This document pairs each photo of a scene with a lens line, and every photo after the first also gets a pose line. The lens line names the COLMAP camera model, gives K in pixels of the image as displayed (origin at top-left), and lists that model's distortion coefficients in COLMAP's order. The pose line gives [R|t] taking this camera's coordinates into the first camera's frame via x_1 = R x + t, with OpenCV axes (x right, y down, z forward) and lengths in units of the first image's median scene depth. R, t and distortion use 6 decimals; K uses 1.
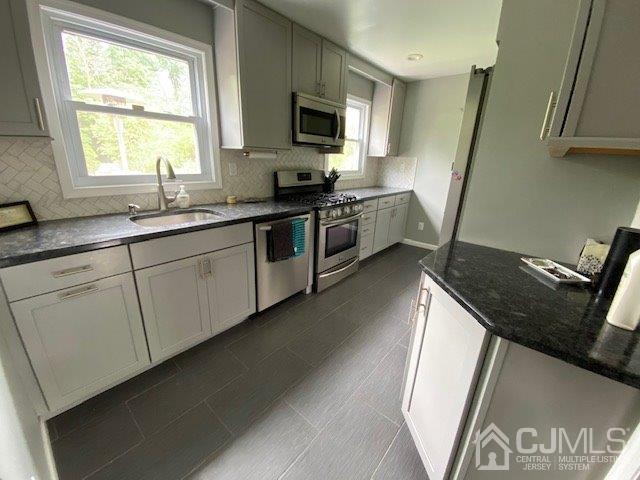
lens RADIAL K [[260.7, 0, 317.5], [0, 260.7, 241.0], [0, 0, 1]] dist [0.000290, -0.012922]
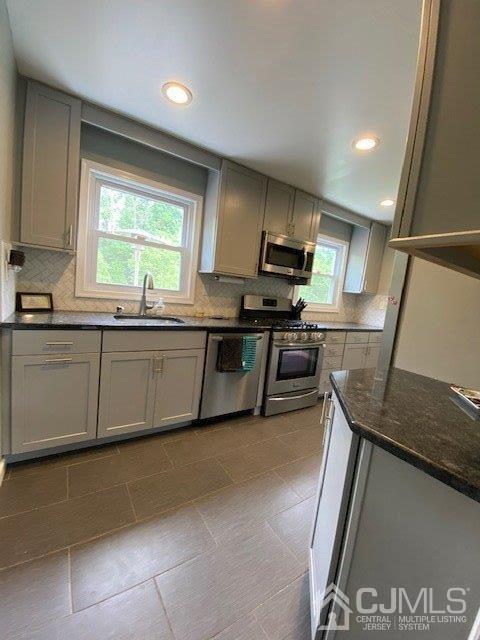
lens RADIAL K [[260.7, 0, 239.4], [0, 260.7, 317.8], [0, 0, 1]] dist [0.000290, -0.012922]
pose [[0.958622, 0.093955, -0.268733, 0.140440], [-0.152052, 0.967027, -0.204303, 0.059924], [0.240676, 0.236711, 0.941299, -0.034626]]
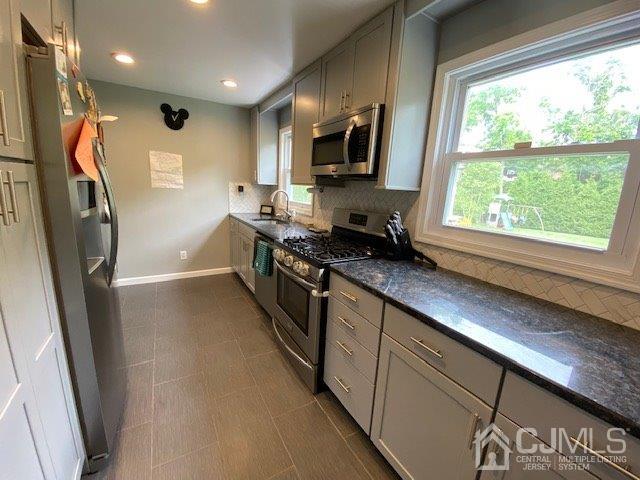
lens RADIAL K [[260.7, 0, 317.5], [0, 260.7, 241.0], [0, 0, 1]] dist [0.000290, -0.012922]
pose [[-0.305580, 0.134914, -0.942560, 0.760446], [-0.356353, 0.901766, 0.244605, -0.367784], [0.882969, 0.410630, -0.227485, 1.214948]]
